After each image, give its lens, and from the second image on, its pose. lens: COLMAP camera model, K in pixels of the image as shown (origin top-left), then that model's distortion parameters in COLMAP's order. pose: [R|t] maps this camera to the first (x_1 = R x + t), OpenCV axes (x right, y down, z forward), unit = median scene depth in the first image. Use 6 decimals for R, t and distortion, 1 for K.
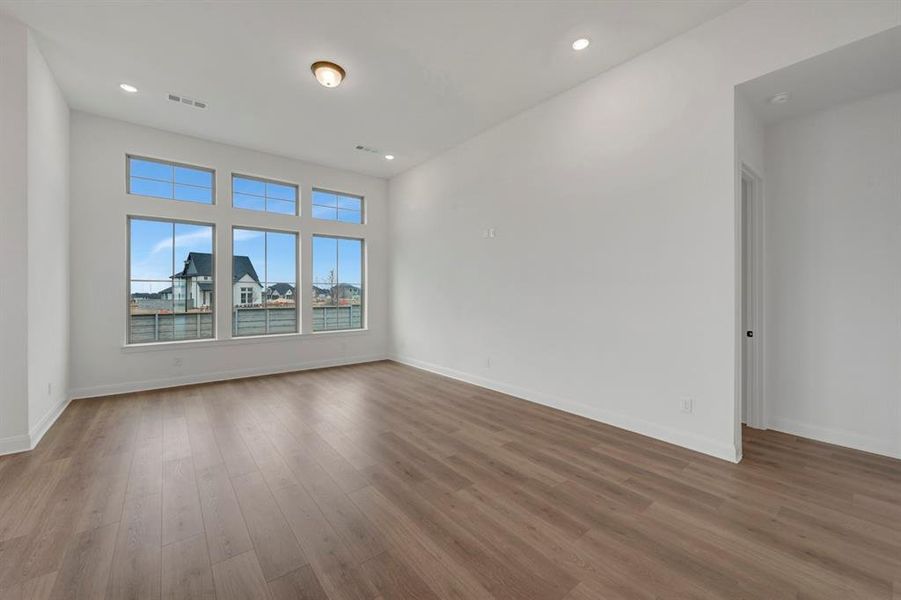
lens RADIAL K [[358.5, 0, 455.4], [0, 358.5, 291.5], [0, 0, 1]] dist [0.000465, -0.000962]
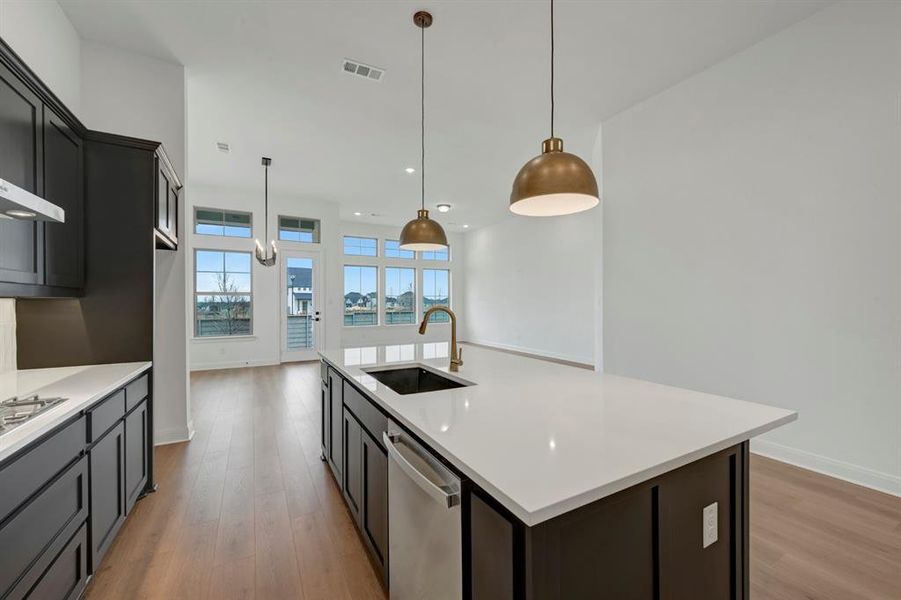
lens RADIAL K [[358.5, 0, 451.6], [0, 358.5, 300.0], [0, 0, 1]] dist [0.000465, -0.000962]
pose [[0.983023, -0.003365, -0.183453, 0.070843], [0.003606, 0.999993, 0.000982, -0.003743], [0.183448, -0.001627, 0.983028, -0.733251]]
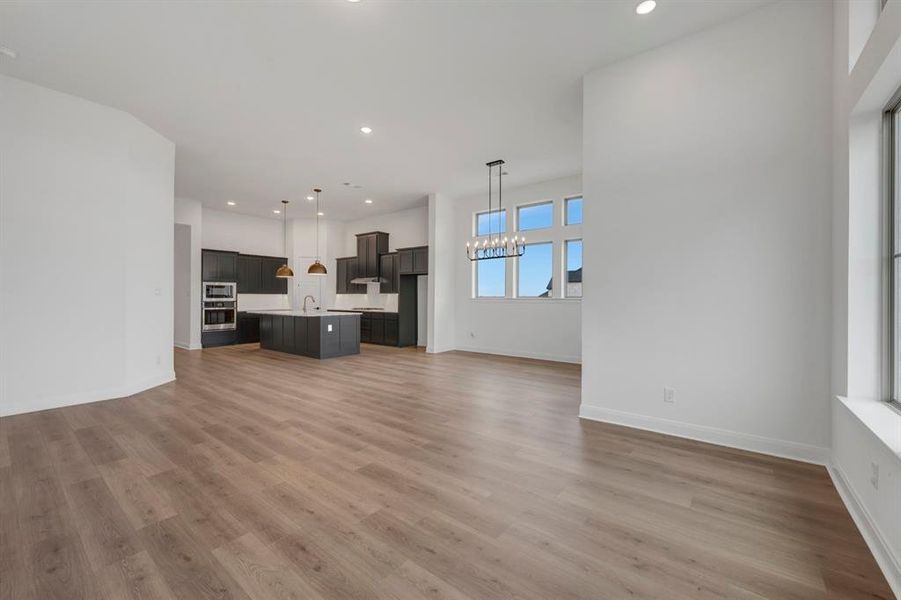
lens RADIAL K [[358.5, 0, 454.9], [0, 358.5, 306.6], [0, 0, 1]] dist [0.000465, -0.000962]
pose [[-0.974711, 0.002290, -0.223457, -0.226580], [-0.002601, 0.999764, 0.021589, 0.014768], [0.223453, 0.021624, -0.974475, 0.977060]]
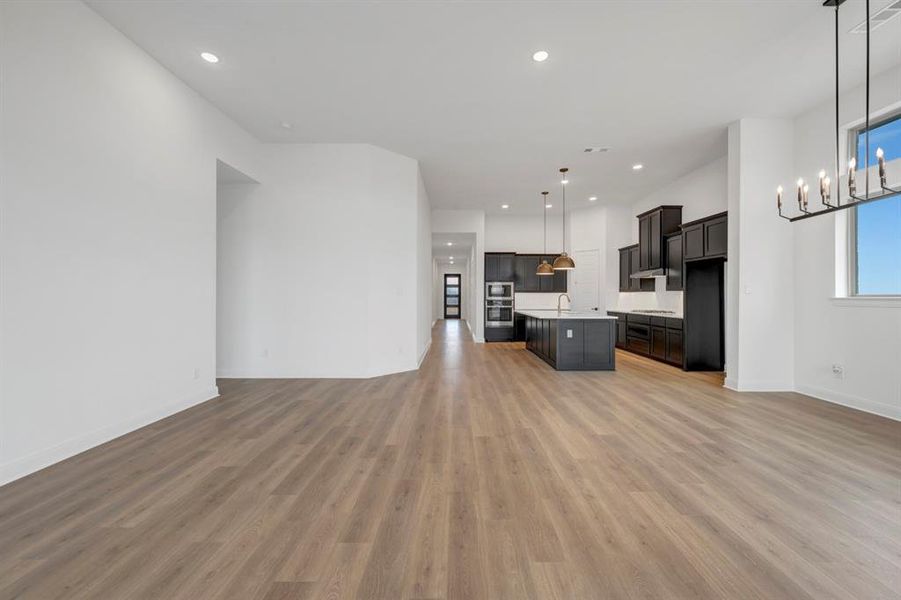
lens RADIAL K [[358.5, 0, 456.4], [0, 358.5, 296.7], [0, 0, 1]] dist [0.000465, -0.000962]
pose [[-0.776623, -0.004194, 0.629952, -0.449782], [-0.005248, 0.999986, 0.000187, 0.014210], [-0.629944, -0.003160, -0.776634, 0.680223]]
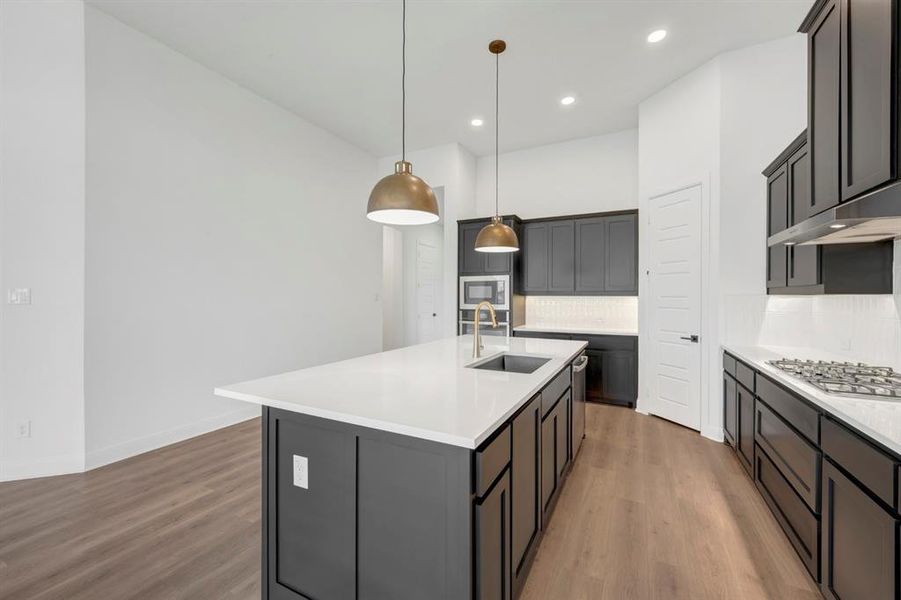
lens RADIAL K [[358.5, 0, 455.1], [0, 358.5, 297.4], [0, 0, 1]] dist [0.000465, -0.000962]
pose [[-0.406772, -0.005559, 0.913513, -0.335633], [-0.008835, 0.999959, 0.002151, -0.001084], [-0.913487, -0.007196, -0.406804, -0.223137]]
